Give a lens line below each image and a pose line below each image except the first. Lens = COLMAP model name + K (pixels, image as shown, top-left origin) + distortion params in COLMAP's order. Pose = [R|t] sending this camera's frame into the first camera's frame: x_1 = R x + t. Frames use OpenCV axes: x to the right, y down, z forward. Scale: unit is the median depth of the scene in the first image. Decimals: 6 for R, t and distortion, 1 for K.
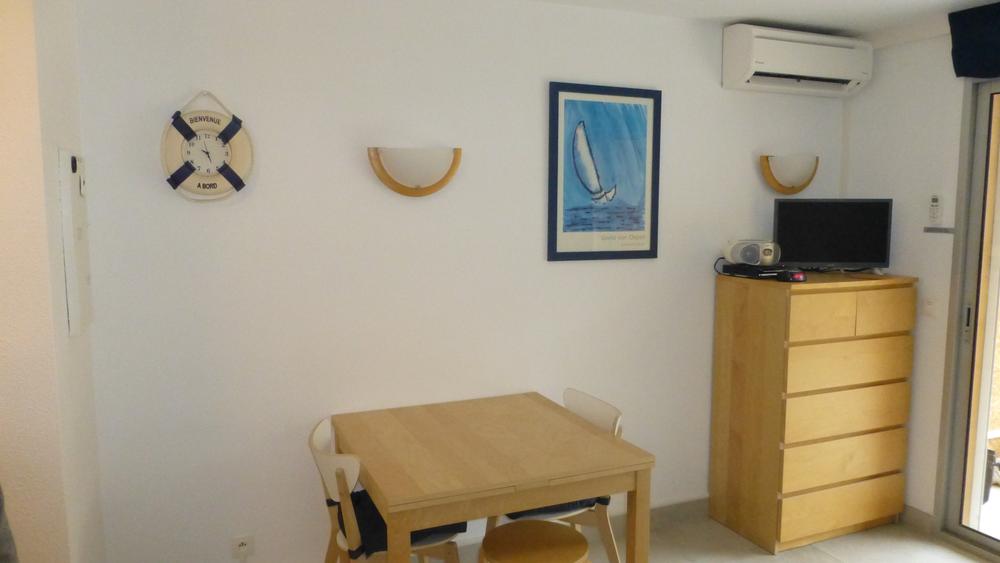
lens RADIAL K [[748.0, 0, 499.9], [0, 748.0, 280.0], [0, 0, 1]] dist [-0.032892, -0.000180]
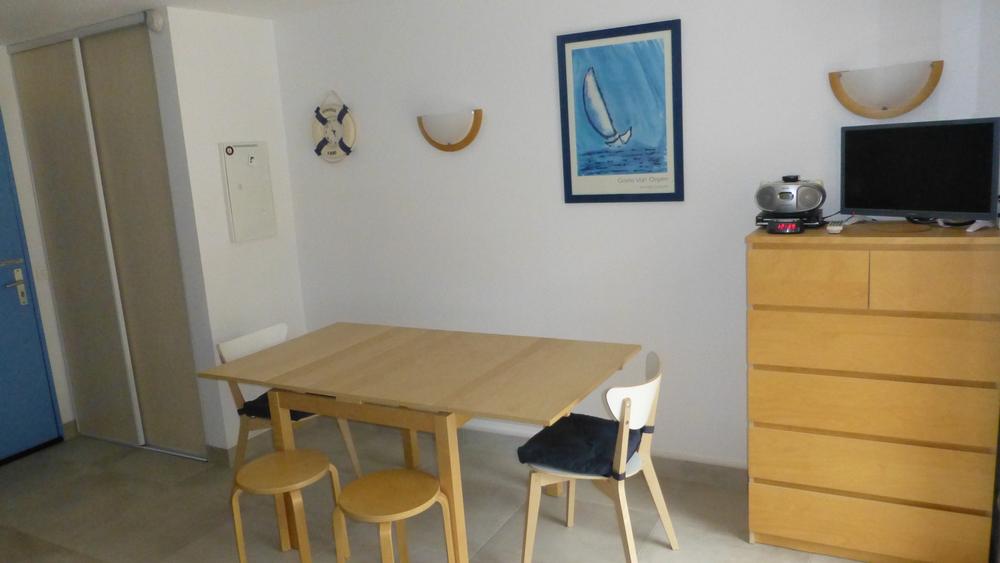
lens RADIAL K [[748.0, 0, 499.3], [0, 748.0, 283.3], [0, 0, 1]] dist [-0.032892, -0.000180]
pose [[0.609013, 0.101684, -0.786615, 0.863765], [-0.014410, 0.993003, 0.117207, -0.035096], [0.793029, -0.060045, 0.606217, 0.251758]]
